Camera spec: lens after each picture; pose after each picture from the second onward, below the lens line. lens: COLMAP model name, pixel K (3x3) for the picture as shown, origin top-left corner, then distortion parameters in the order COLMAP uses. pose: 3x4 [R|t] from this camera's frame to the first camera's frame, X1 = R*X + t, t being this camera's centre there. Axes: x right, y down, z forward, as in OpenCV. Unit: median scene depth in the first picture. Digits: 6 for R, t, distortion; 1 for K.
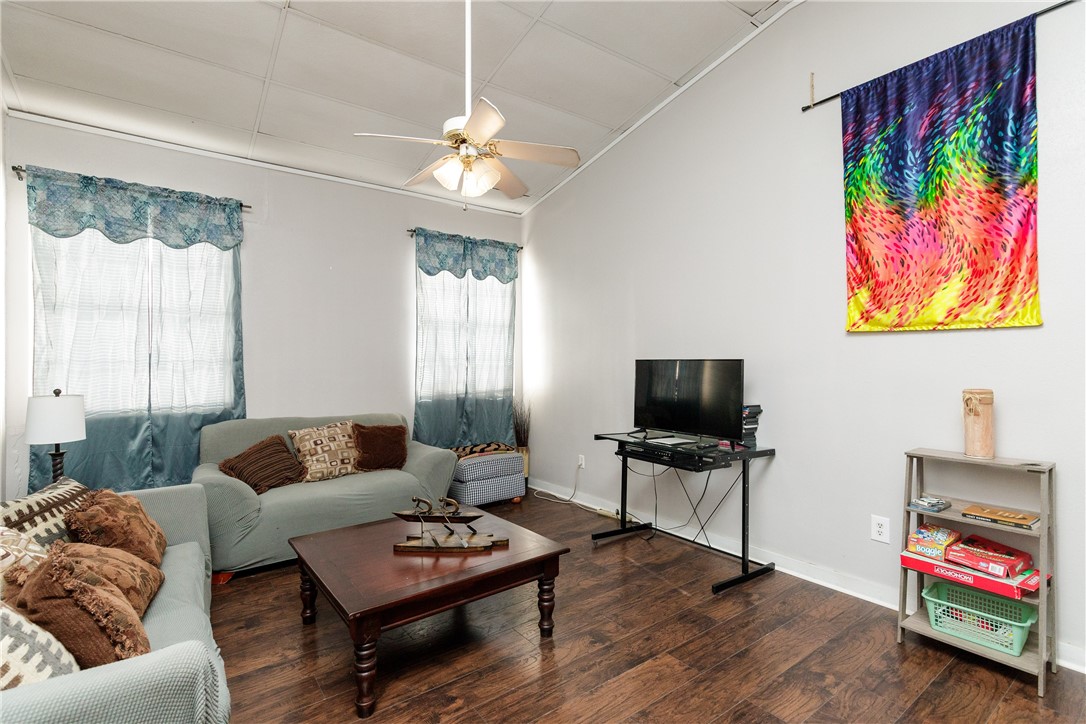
lens RADIAL K [[493.3, 0, 522.8], [0, 493.3, 354.8], [0, 0, 1]] dist [0.009802, -0.001290]
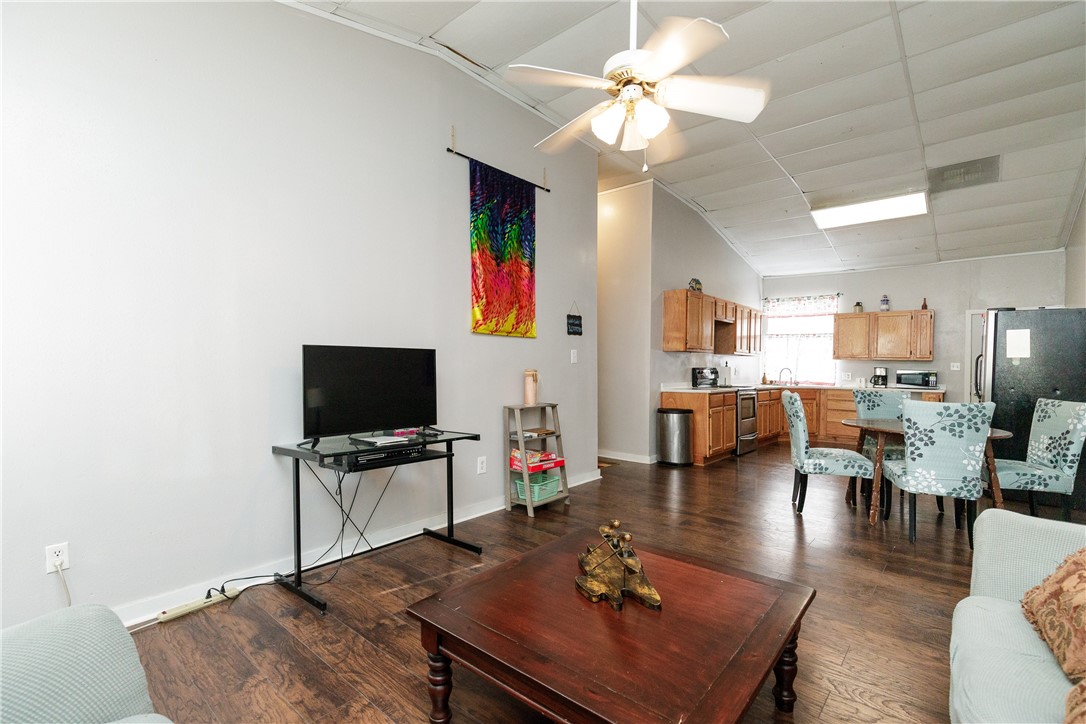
lens RADIAL K [[493.3, 0, 551.2], [0, 493.3, 368.2], [0, 0, 1]] dist [0.009802, -0.001290]
pose [[-0.250472, -0.008191, 0.968089, -0.550190], [-0.015910, 0.999864, 0.004344, 0.033636], [-0.967993, -0.014315, -0.250568, 0.824059]]
